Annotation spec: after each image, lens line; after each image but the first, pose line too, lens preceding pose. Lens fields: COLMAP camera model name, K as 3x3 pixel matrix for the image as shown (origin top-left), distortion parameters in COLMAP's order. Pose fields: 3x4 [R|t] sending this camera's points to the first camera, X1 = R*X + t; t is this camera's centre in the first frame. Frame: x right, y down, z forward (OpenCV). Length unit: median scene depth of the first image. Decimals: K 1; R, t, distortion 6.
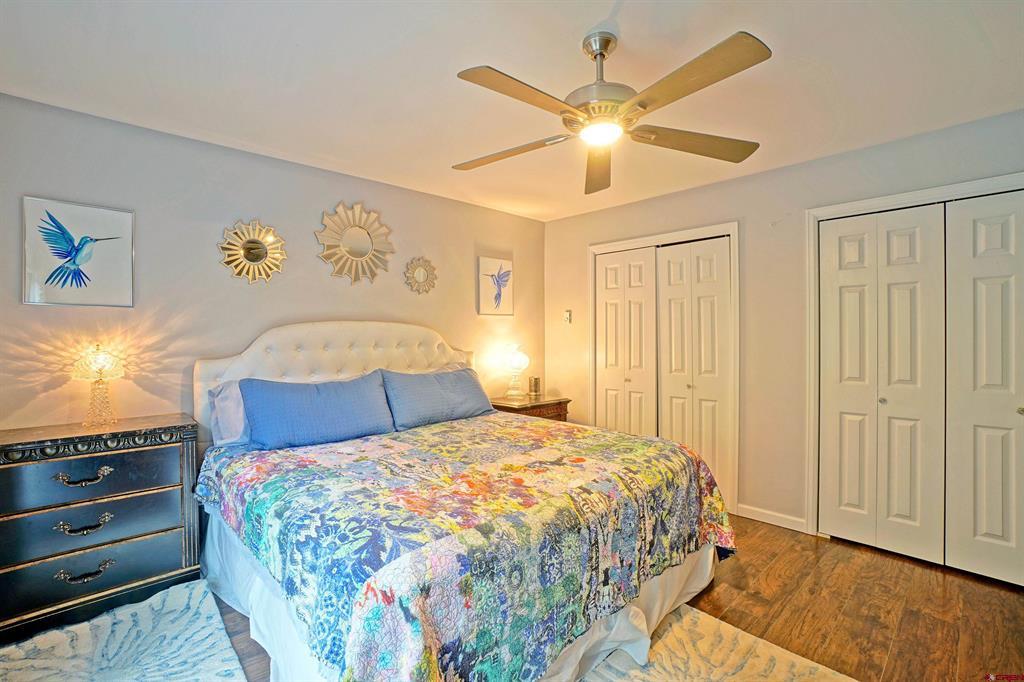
lens RADIAL K [[456.6, 0, 506.7], [0, 456.6, 341.2], [0, 0, 1]] dist [-0.056778, 0.019648]
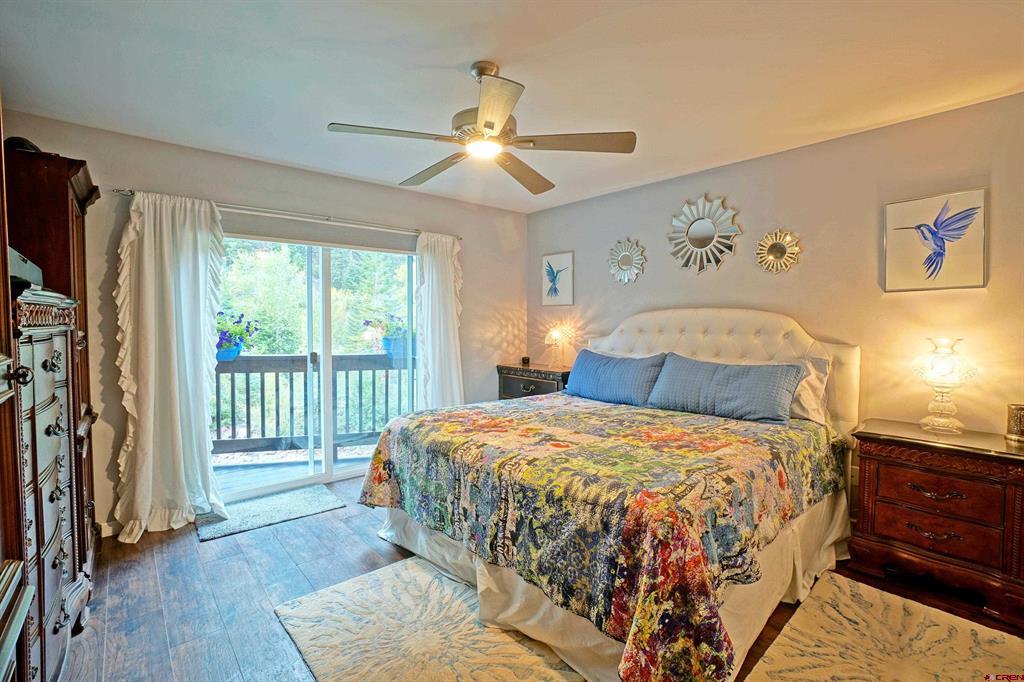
lens RADIAL K [[456.6, 0, 507.2], [0, 456.6, 339.2], [0, 0, 1]] dist [-0.056778, 0.019648]
pose [[-0.026789, 0.040428, -0.998823, 1.158901], [-0.015591, 0.999043, 0.040856, -0.013380], [0.999520, 0.016667, -0.026133, 0.906155]]
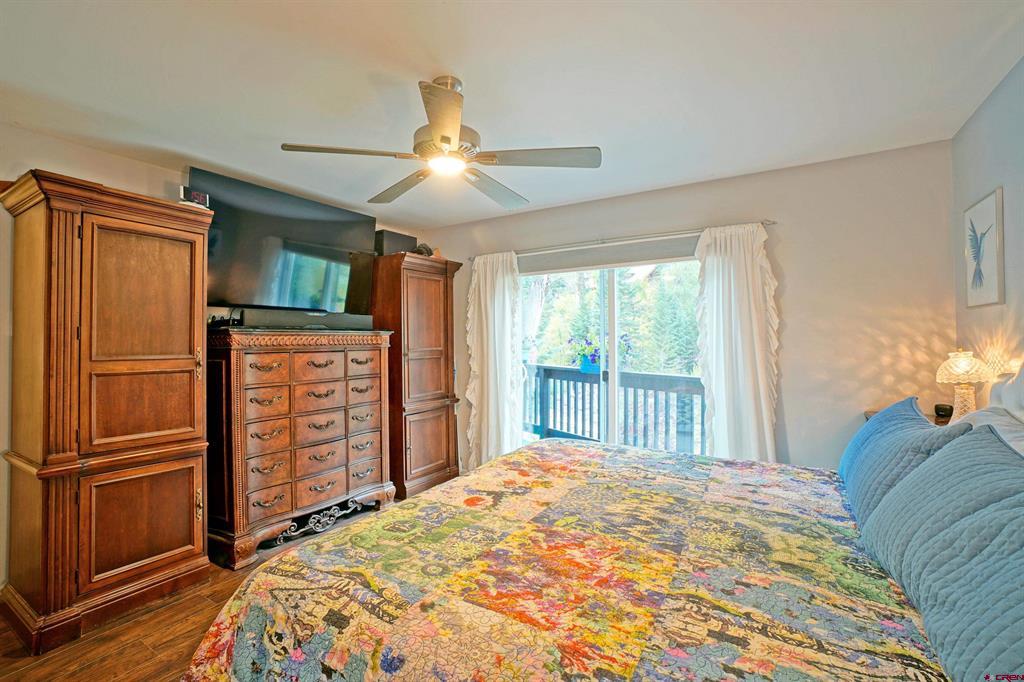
lens RADIAL K [[456.6, 0, 509.9], [0, 456.6, 336.4], [0, 0, 1]] dist [-0.056778, 0.019648]
pose [[-0.962404, 0.007187, -0.271526, 0.308520], [0.005494, 0.999960, 0.006993, -0.030546], [0.271565, 0.005239, -0.962406, 1.776879]]
